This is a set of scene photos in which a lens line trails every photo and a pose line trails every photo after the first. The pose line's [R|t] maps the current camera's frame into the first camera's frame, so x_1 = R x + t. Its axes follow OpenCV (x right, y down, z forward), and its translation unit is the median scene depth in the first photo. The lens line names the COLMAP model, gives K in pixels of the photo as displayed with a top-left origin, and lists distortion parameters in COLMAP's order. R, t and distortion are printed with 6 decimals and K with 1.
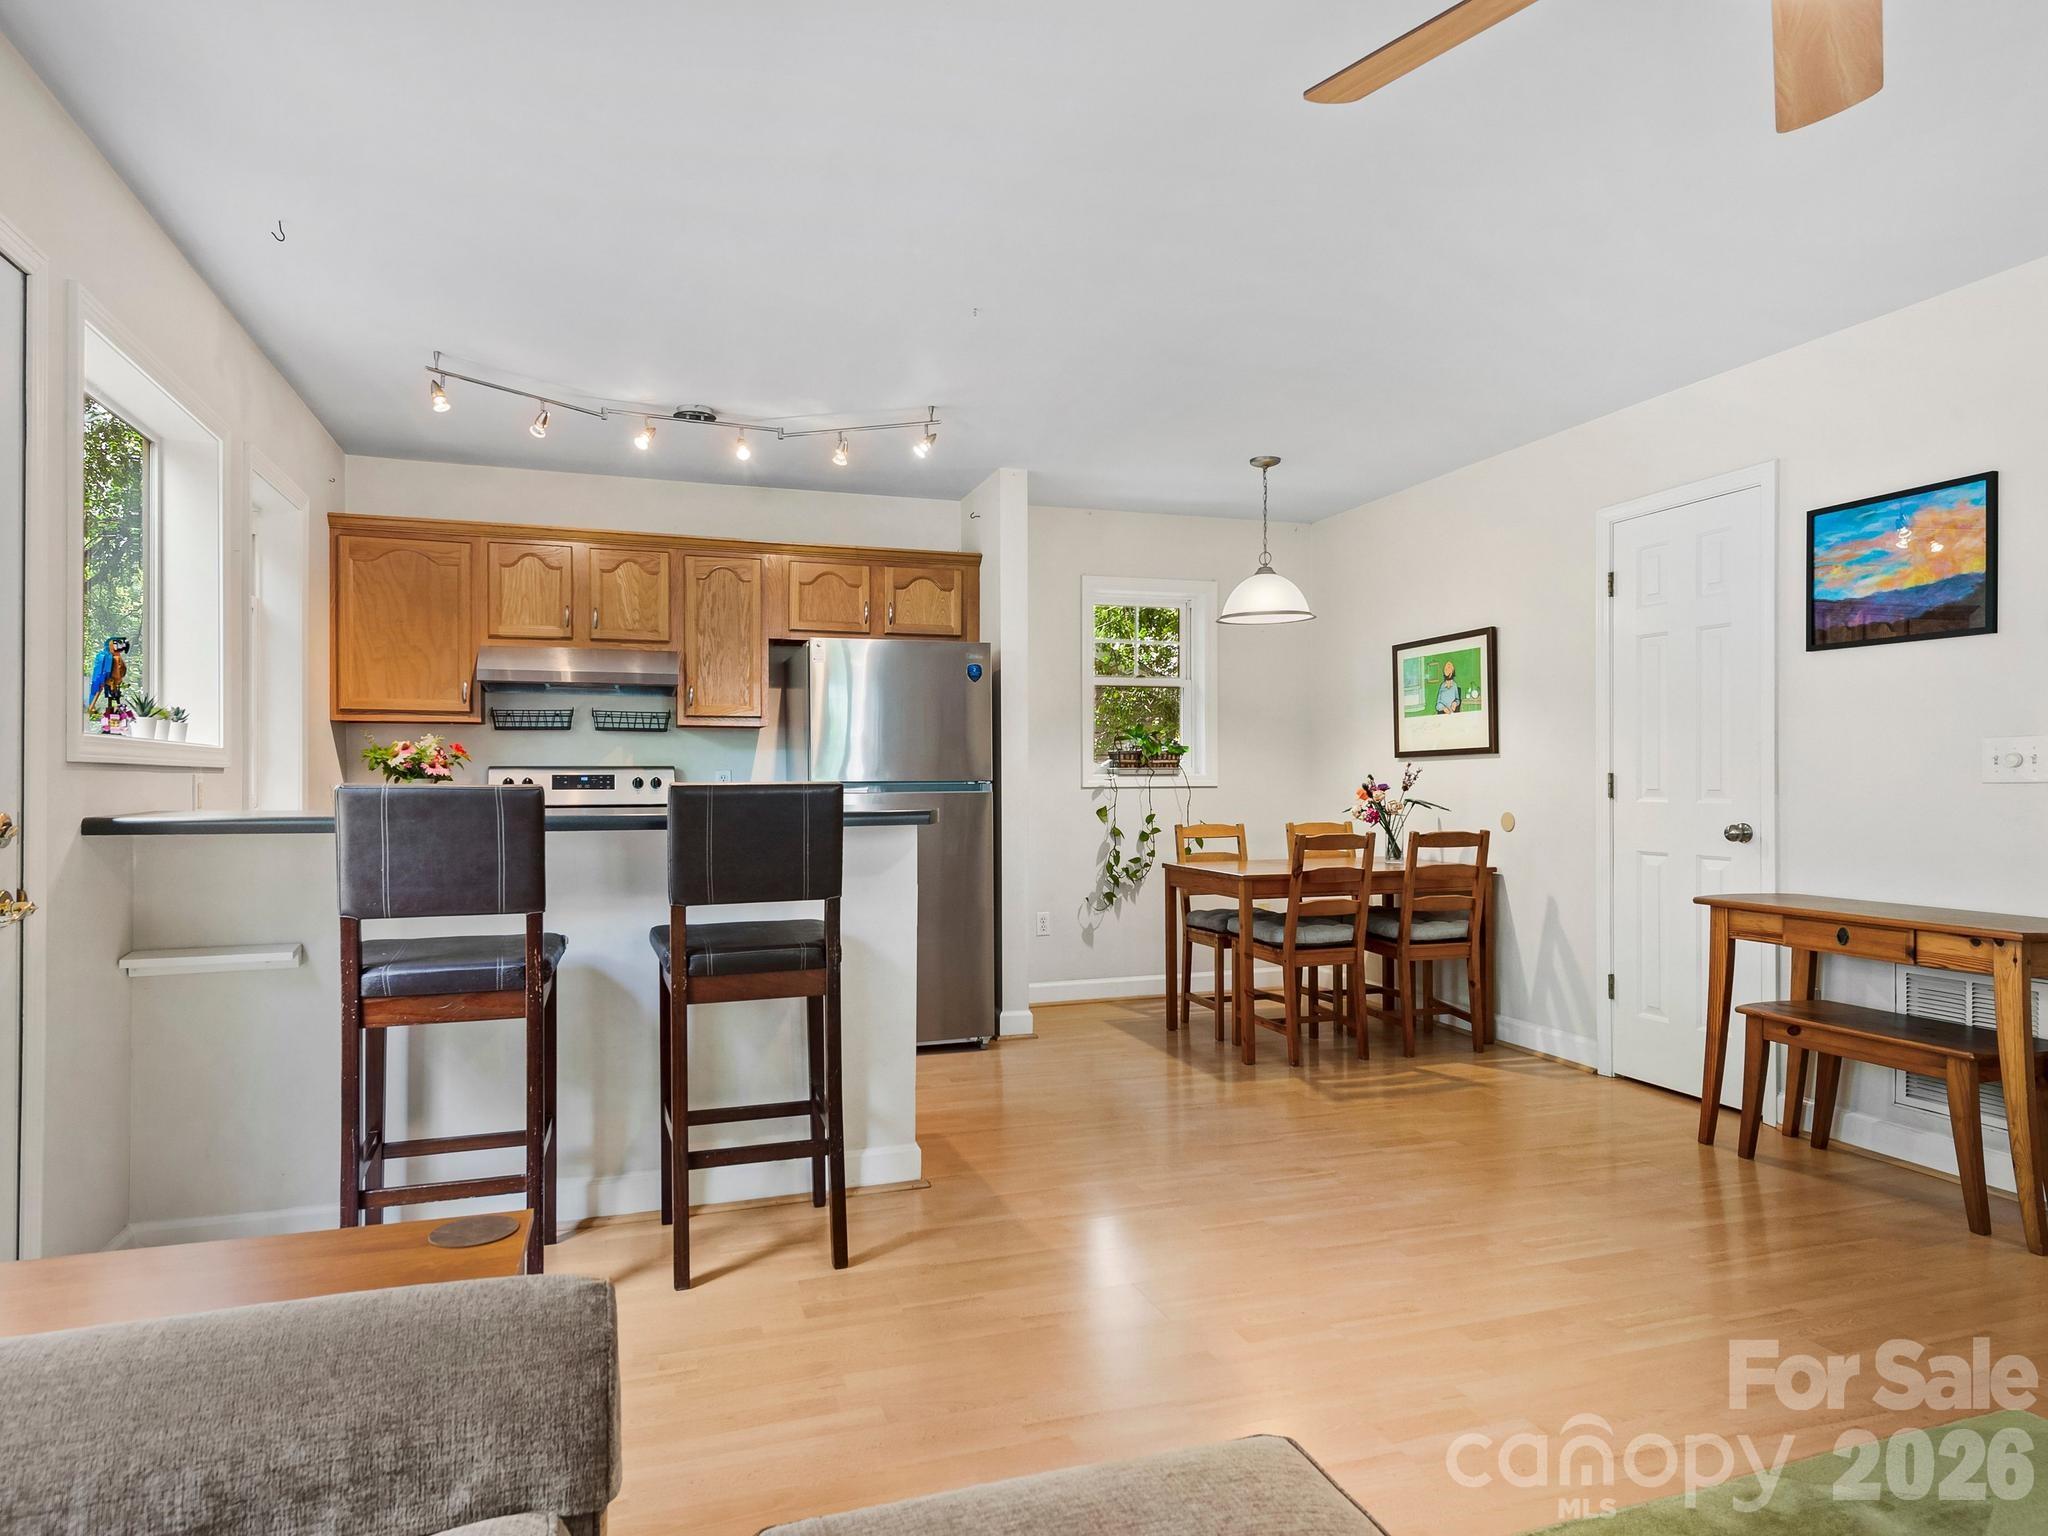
lens RADIAL K [[1216.5, 0, 1012.7], [0, 1216.5, 784.3], [0, 0, 1]] dist [0.016424, -0.011082]
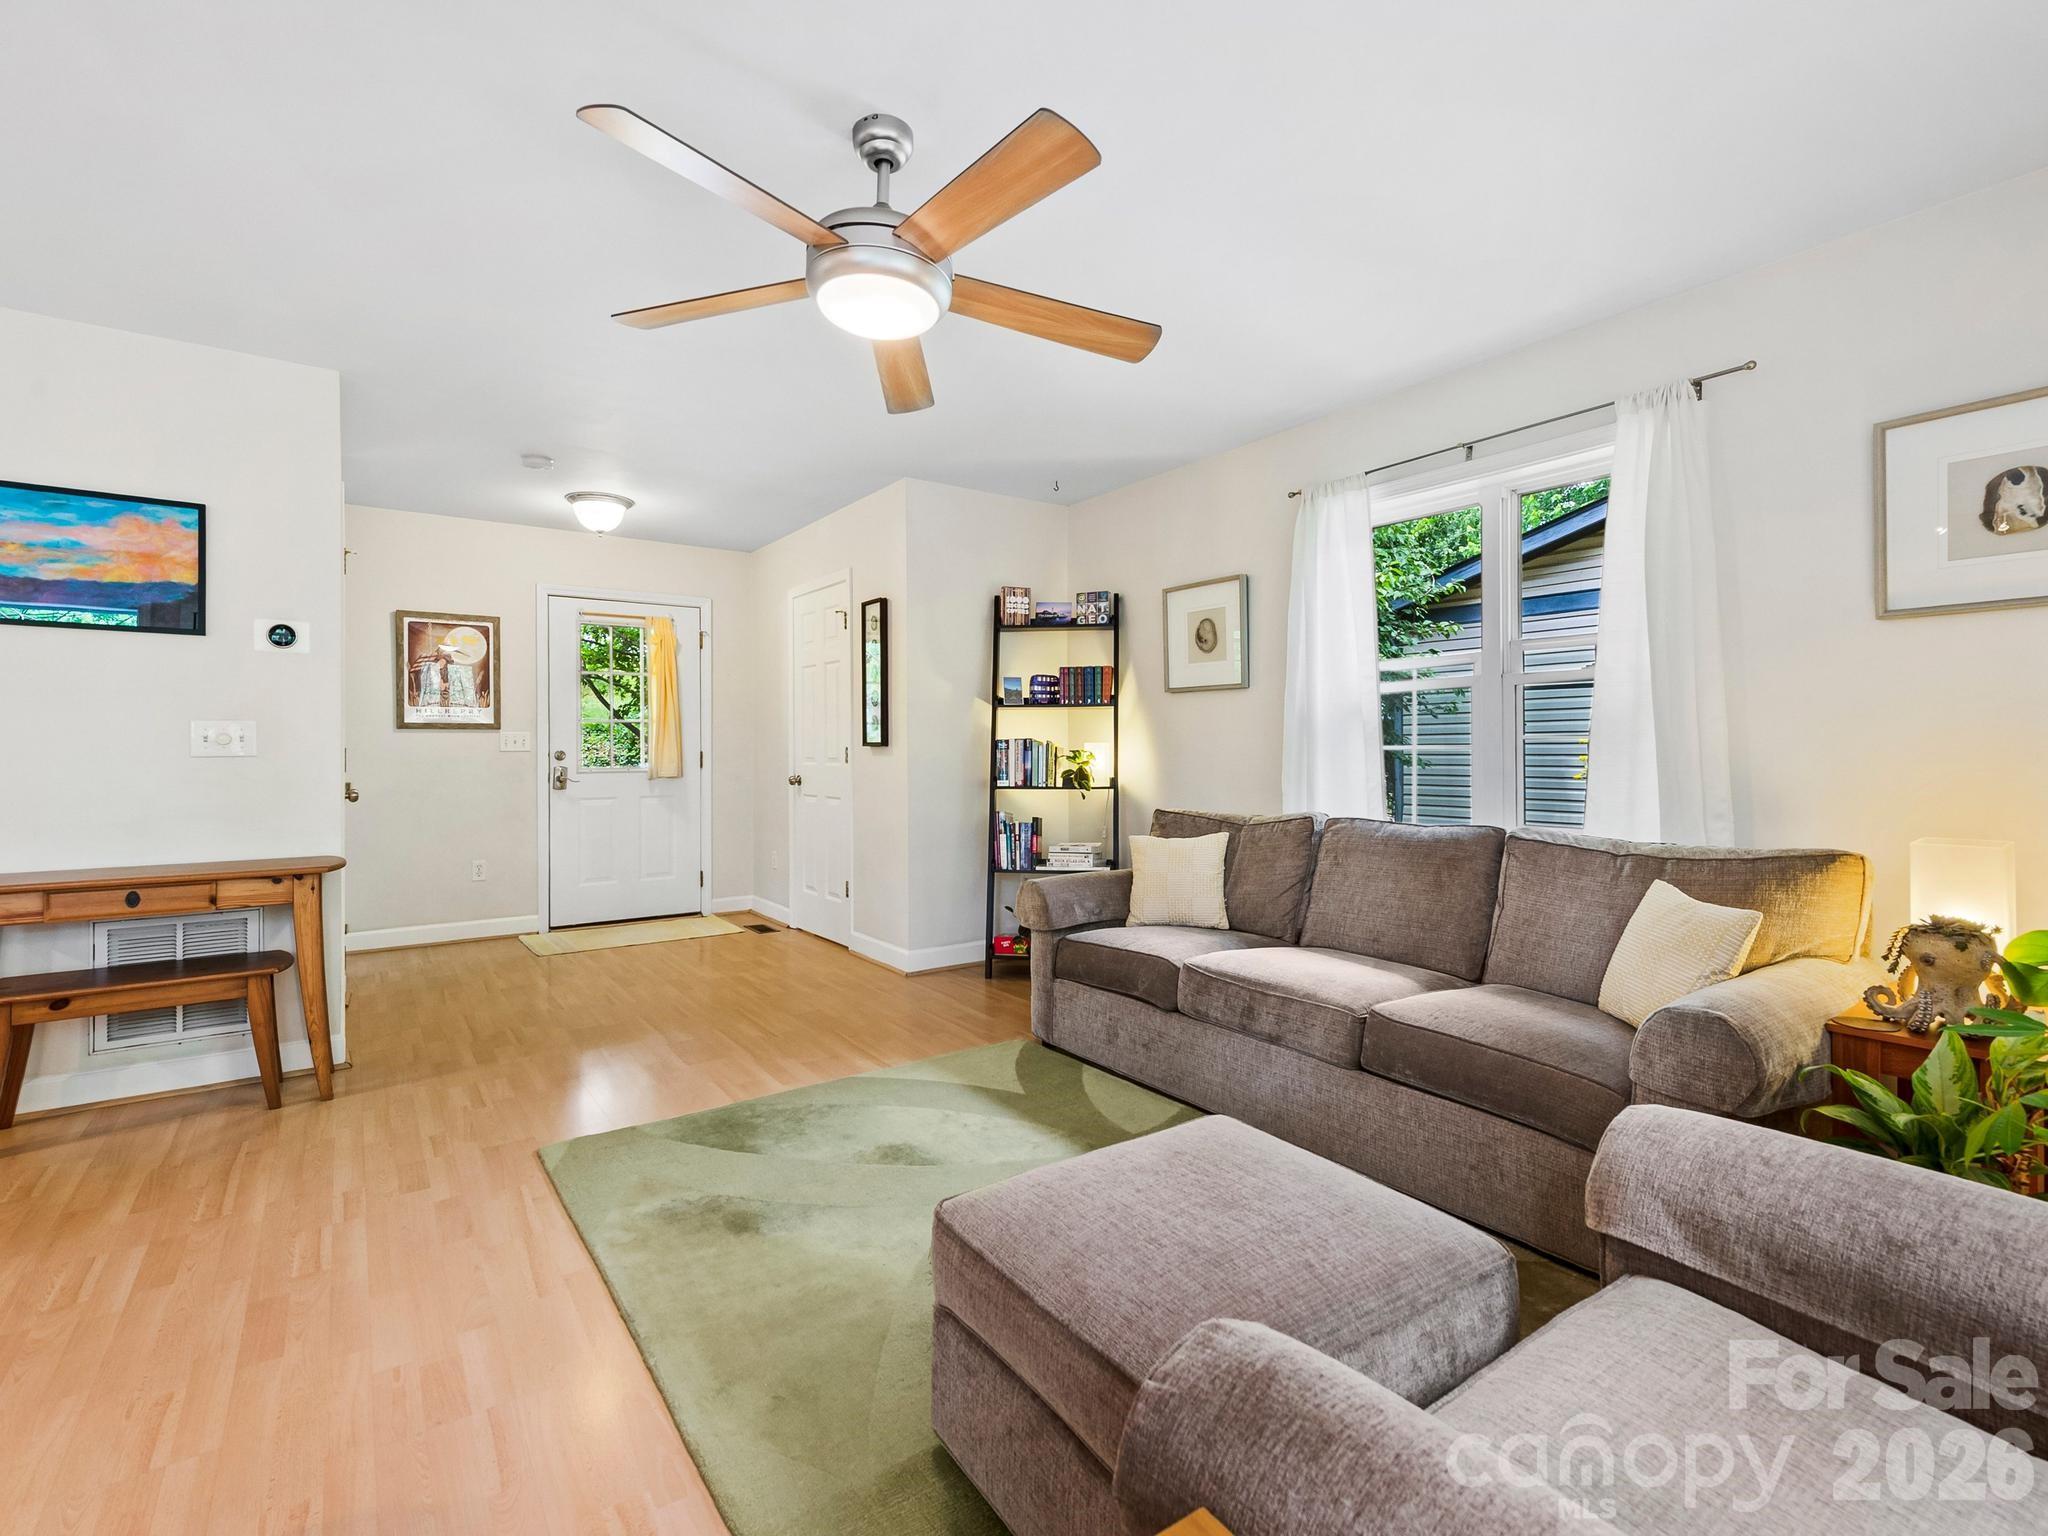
lens RADIAL K [[939.5, 0, 1014.2], [0, 939.5, 758.2], [0, 0, 1]] dist [0.024828, -0.009188]
pose [[-0.290629, -0.002735, 0.956832, -0.234720], [0.008414, 0.999950, 0.005414, 0.001179], [-0.956799, 0.009624, -0.290591, 0.330846]]
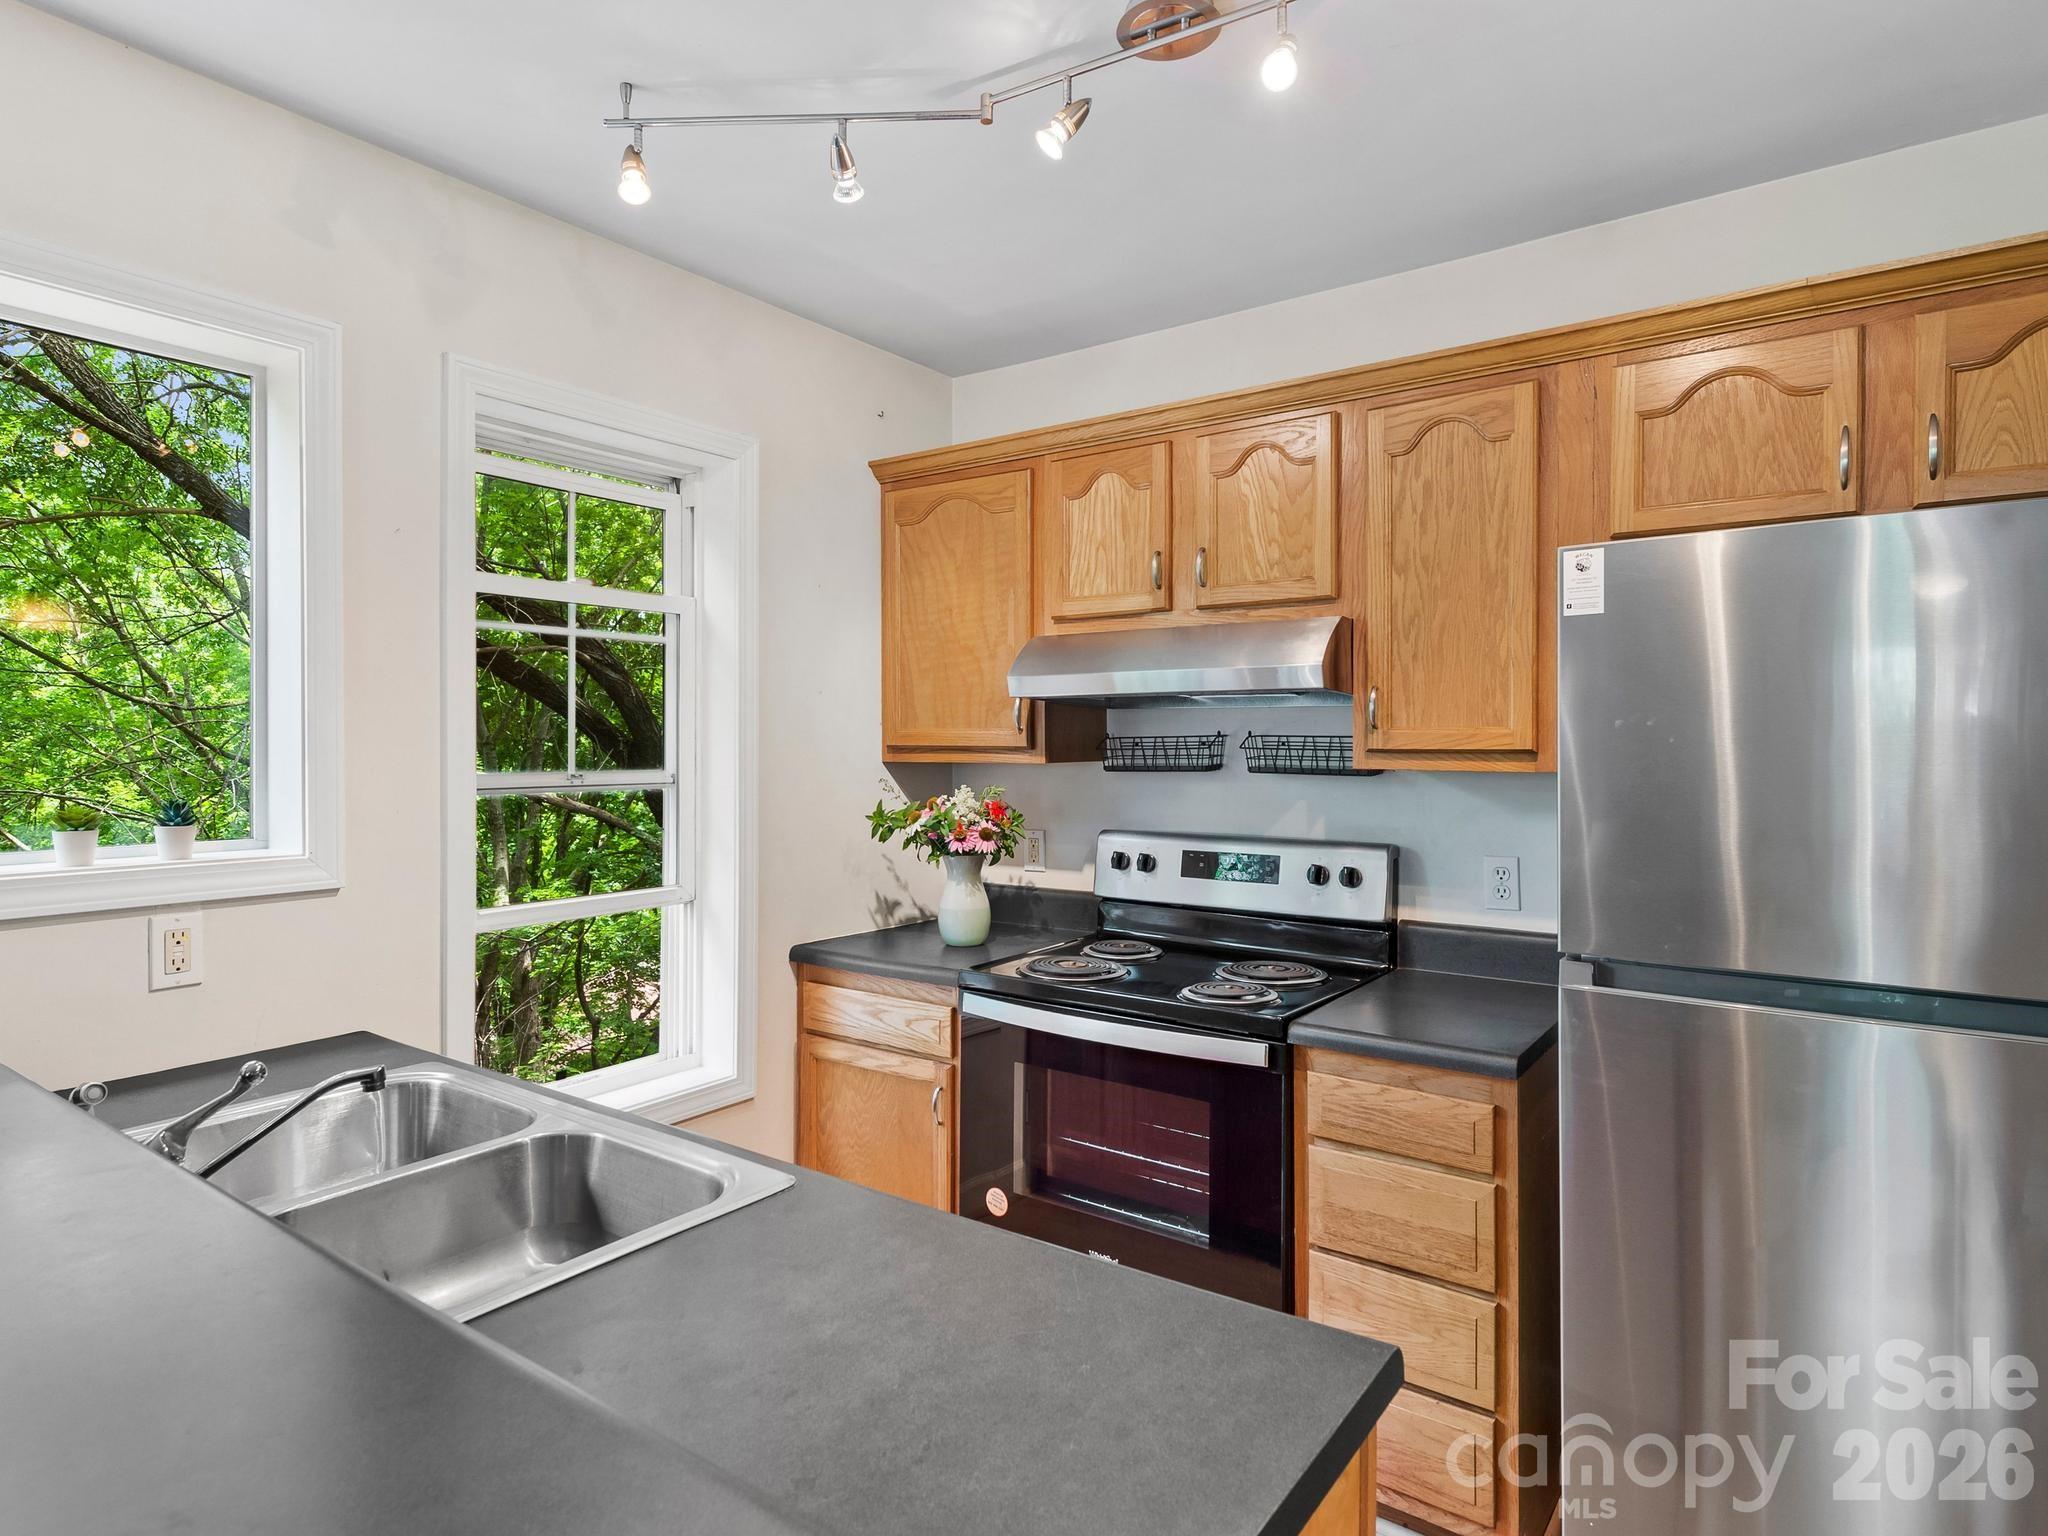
lens RADIAL K [[1150.2, 0, 1016.1], [0, 1150.2, 747.2], [0, 0, 1]] dist [0.015019, -0.000743]
pose [[0.584216, 0.005315, -0.811581, 0.016123], [-0.004302, 0.999985, 0.003452, -0.061436], [0.811587, 0.001475, 0.584230, 0.661273]]
